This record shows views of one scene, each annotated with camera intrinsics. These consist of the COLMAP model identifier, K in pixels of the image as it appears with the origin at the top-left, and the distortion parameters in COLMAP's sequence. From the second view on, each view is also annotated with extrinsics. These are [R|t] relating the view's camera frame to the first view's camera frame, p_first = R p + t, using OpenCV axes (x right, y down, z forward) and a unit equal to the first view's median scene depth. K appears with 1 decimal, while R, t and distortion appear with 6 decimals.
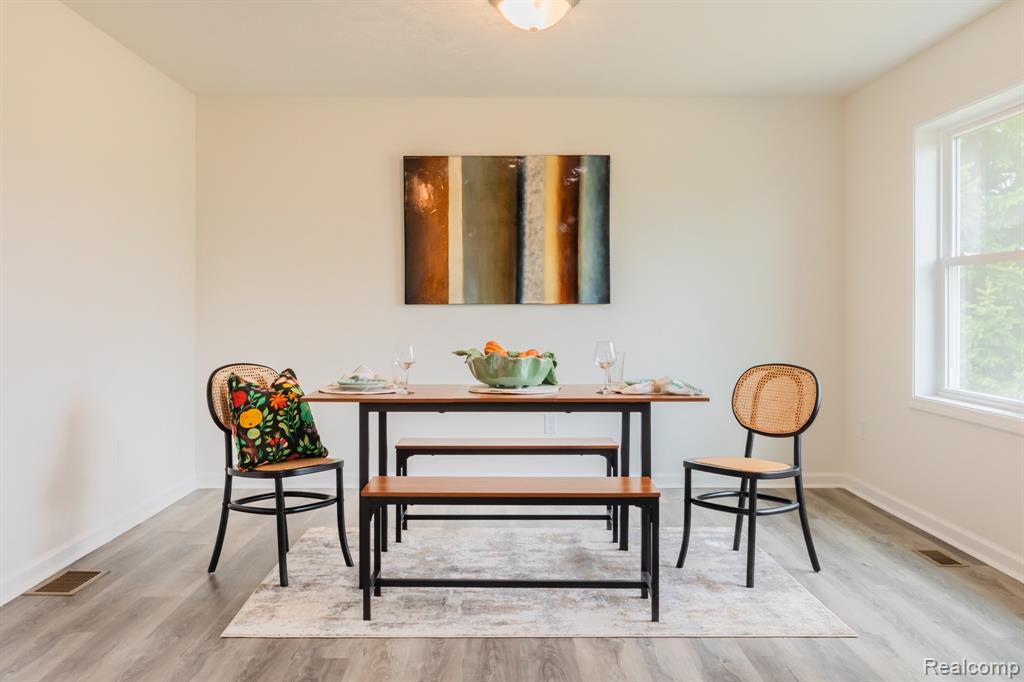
lens RADIAL K [[928.1, 0, 489.8], [0, 928.1, 309.1], [0, 0, 1]] dist [-0.003960, -0.004198]
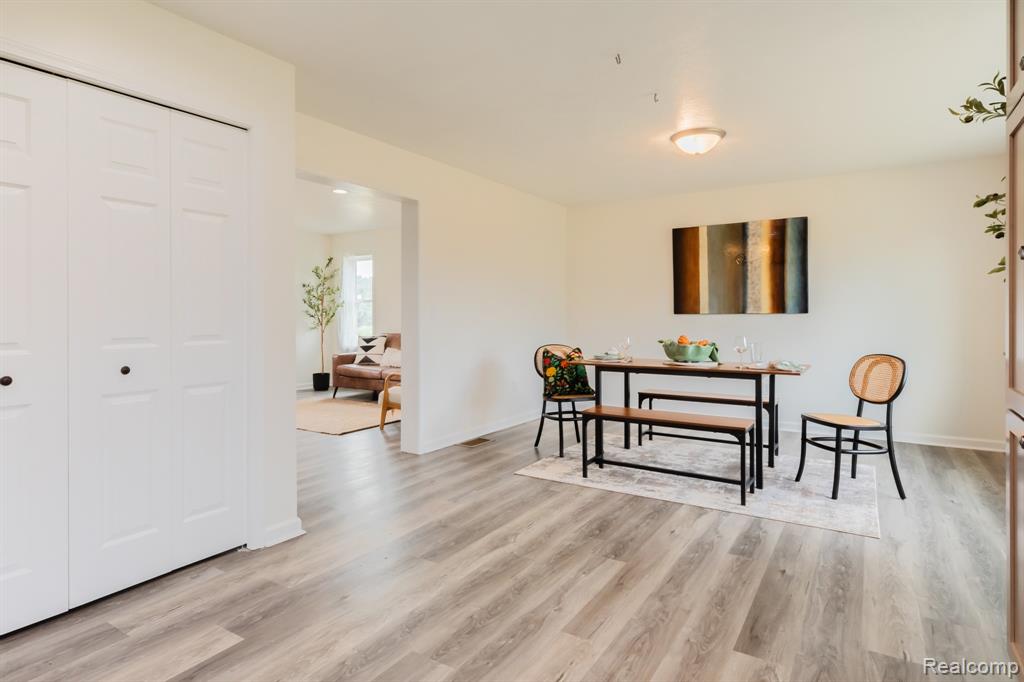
lens RADIAL K [[544.5, 0, 509.1], [0, 544.5, 320.3], [0, 0, 1]] dist [-0.016841, -0.000973]
pose [[0.843553, 0.003466, -0.537035, 0.285616], [-0.000031, 0.999979, 0.006405, -0.000167], [0.537046, -0.005386, 0.843536, -0.033063]]
